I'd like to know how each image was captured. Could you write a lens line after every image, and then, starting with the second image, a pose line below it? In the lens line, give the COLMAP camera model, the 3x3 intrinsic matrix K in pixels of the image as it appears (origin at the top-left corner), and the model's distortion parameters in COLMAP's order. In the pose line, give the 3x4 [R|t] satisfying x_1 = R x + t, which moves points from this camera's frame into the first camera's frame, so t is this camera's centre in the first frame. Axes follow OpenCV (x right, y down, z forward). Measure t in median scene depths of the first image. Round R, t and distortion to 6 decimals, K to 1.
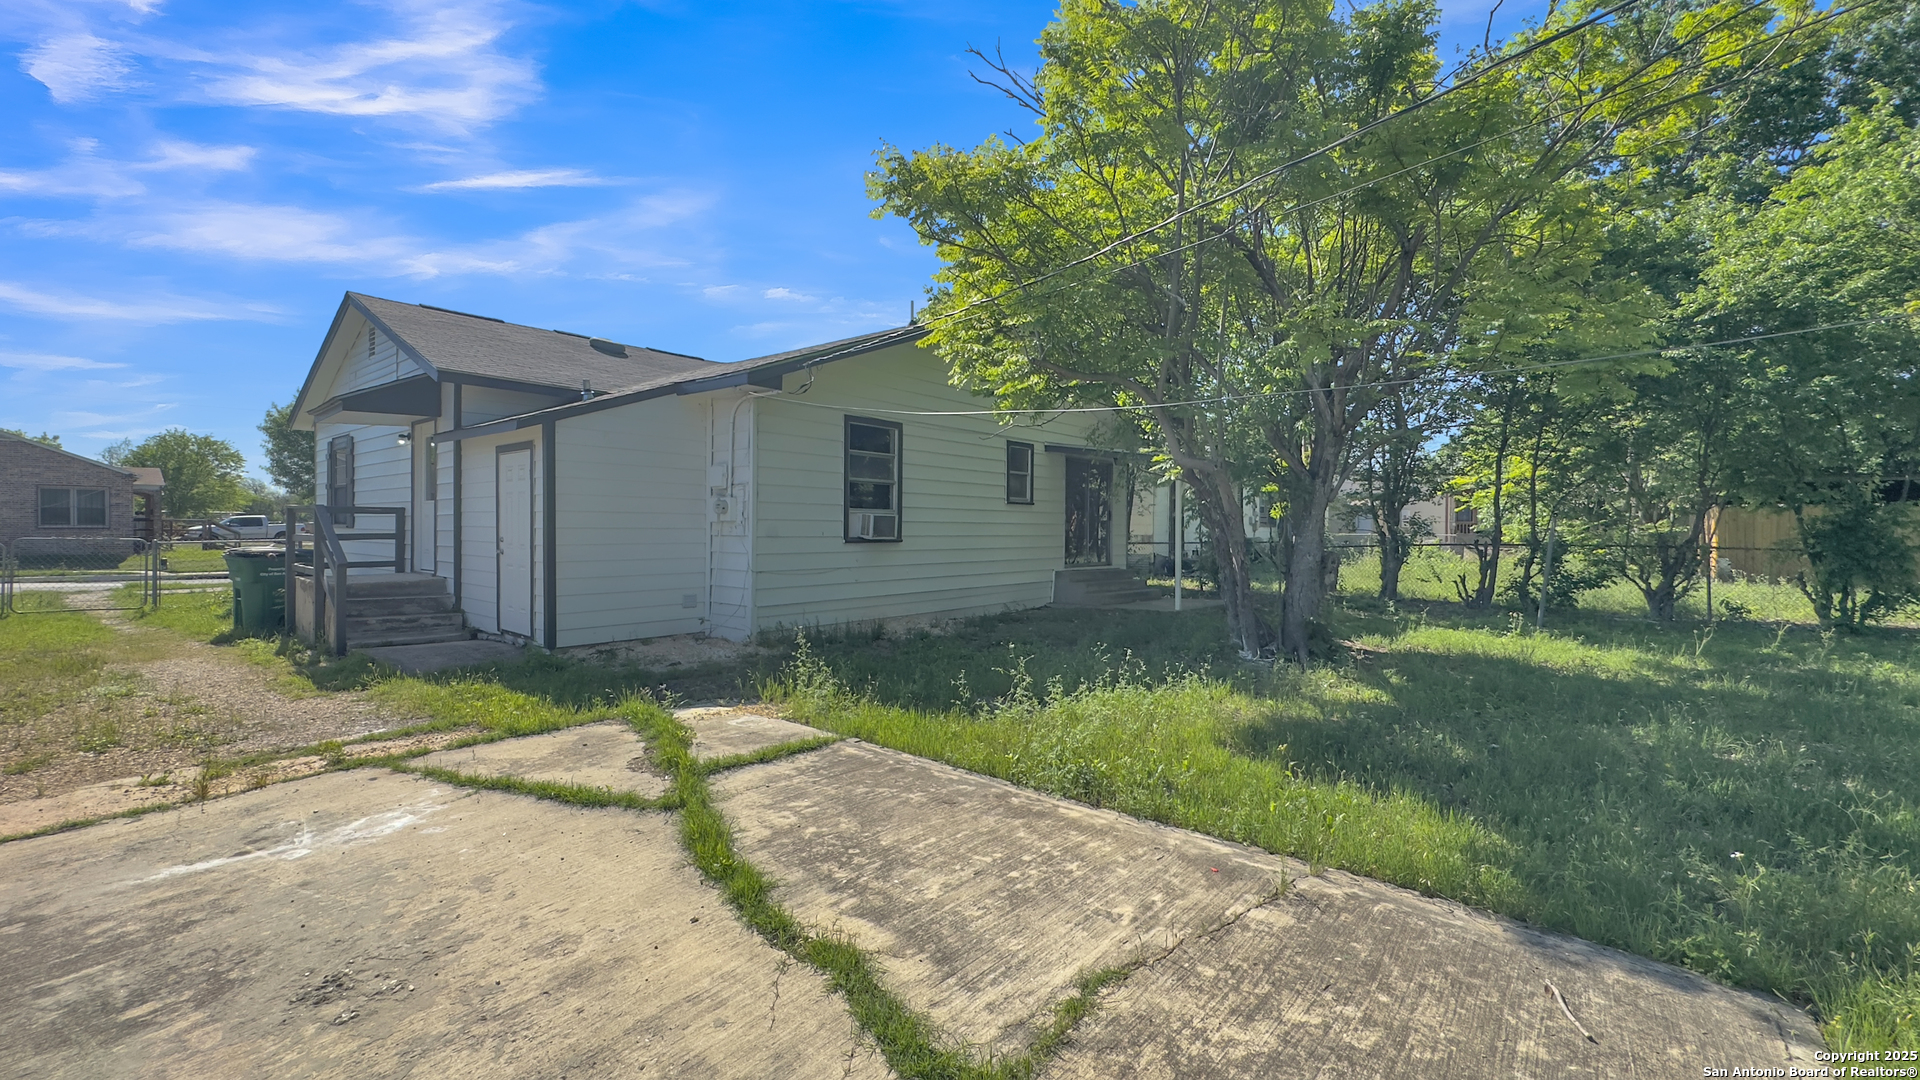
lens RADIAL K [[786.4, 0, 960.8], [0, 786.4, 545.5], [0, 0, 1]] dist [0.008855, -0.000624]
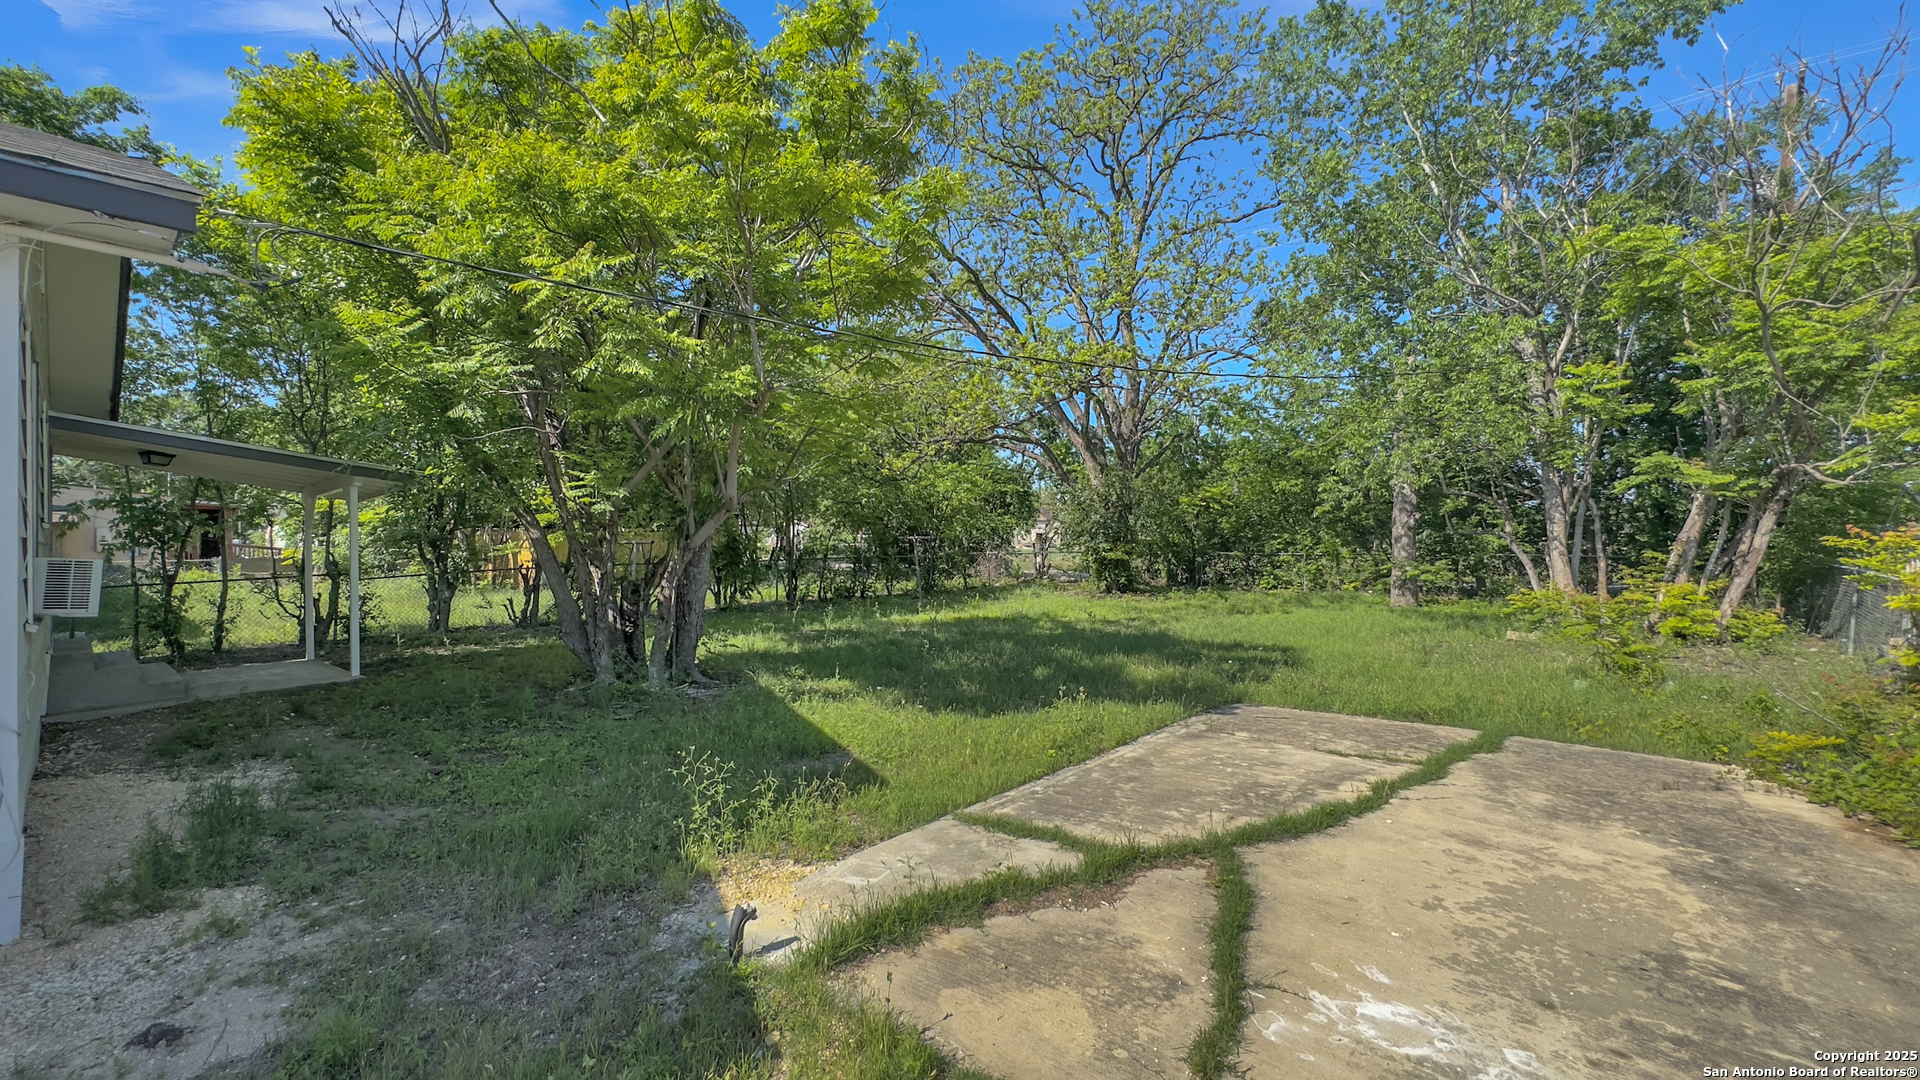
lens RADIAL K [[786.4, 0, 960.8], [0, 786.4, 545.5], [0, 0, 1]] dist [0.008855, -0.000624]
pose [[0.008060, -0.023309, 0.999696, -1.342728], [0.043027, 0.998810, 0.022941, -0.102657], [-0.999041, 0.042829, 0.009054, 1.278716]]
